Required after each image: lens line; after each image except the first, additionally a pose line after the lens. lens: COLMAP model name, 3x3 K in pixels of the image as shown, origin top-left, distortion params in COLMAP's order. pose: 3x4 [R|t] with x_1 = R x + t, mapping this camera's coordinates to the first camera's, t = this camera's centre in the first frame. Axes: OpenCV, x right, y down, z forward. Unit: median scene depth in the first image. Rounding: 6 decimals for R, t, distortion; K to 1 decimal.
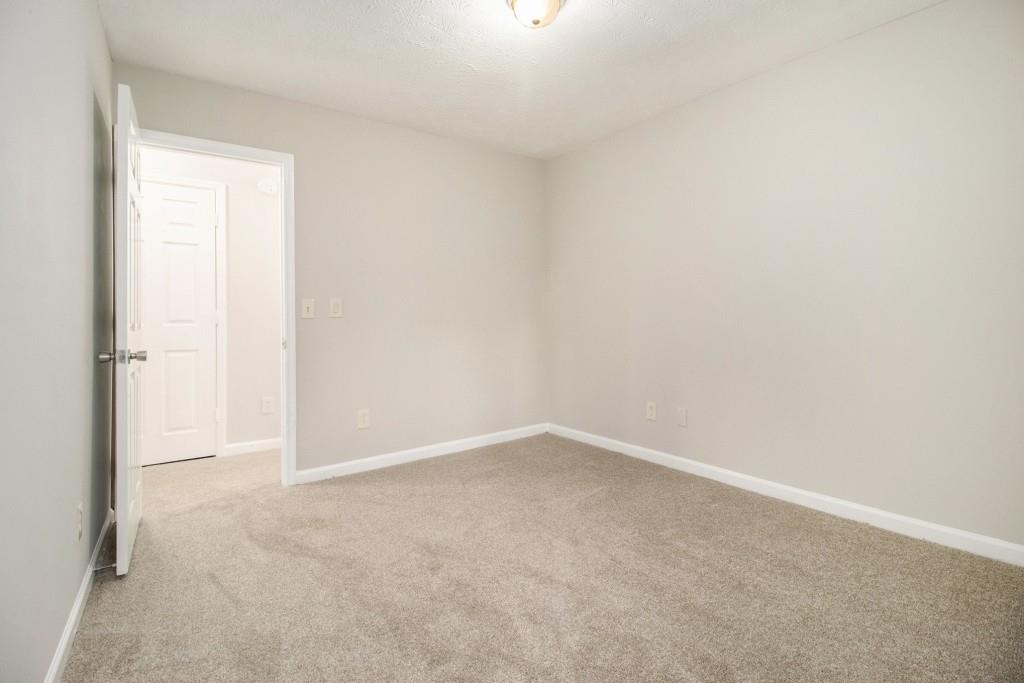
lens RADIAL K [[484.2, 0, 512.6], [0, 484.2, 323.5], [0, 0, 1]] dist [0.032124, -0.030541]
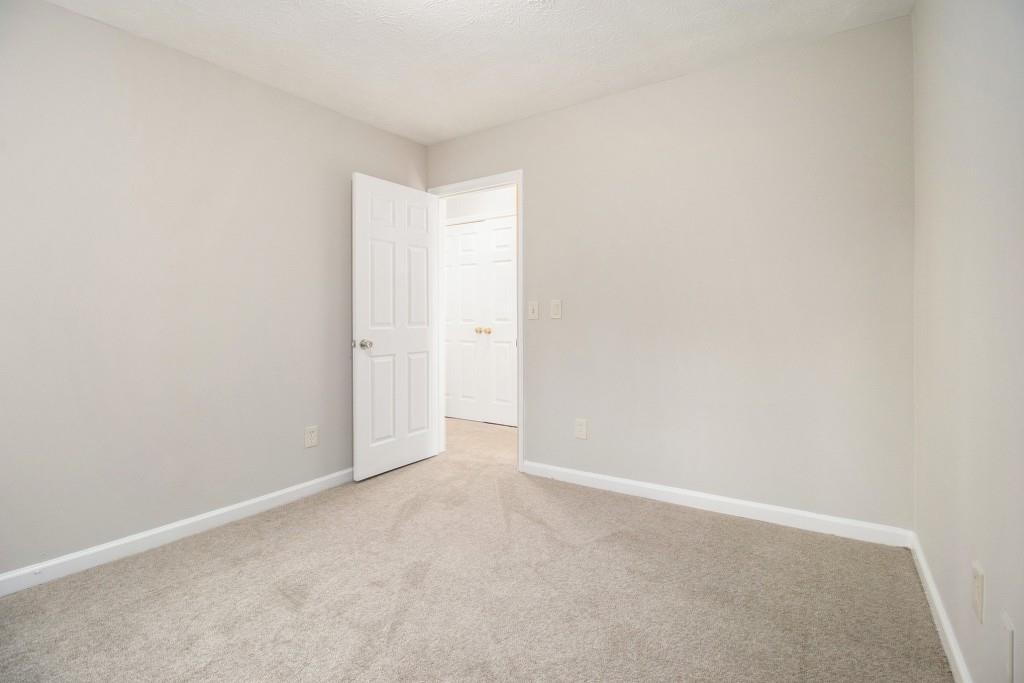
lens RADIAL K [[484.2, 0, 512.6], [0, 484.2, 323.5], [0, 0, 1]] dist [0.032124, -0.030541]
pose [[0.340611, 0.021709, -0.939954, 0.568834], [-0.001791, 0.999747, 0.022442, -0.027097], [0.940202, -0.005961, 0.340564, 0.617547]]
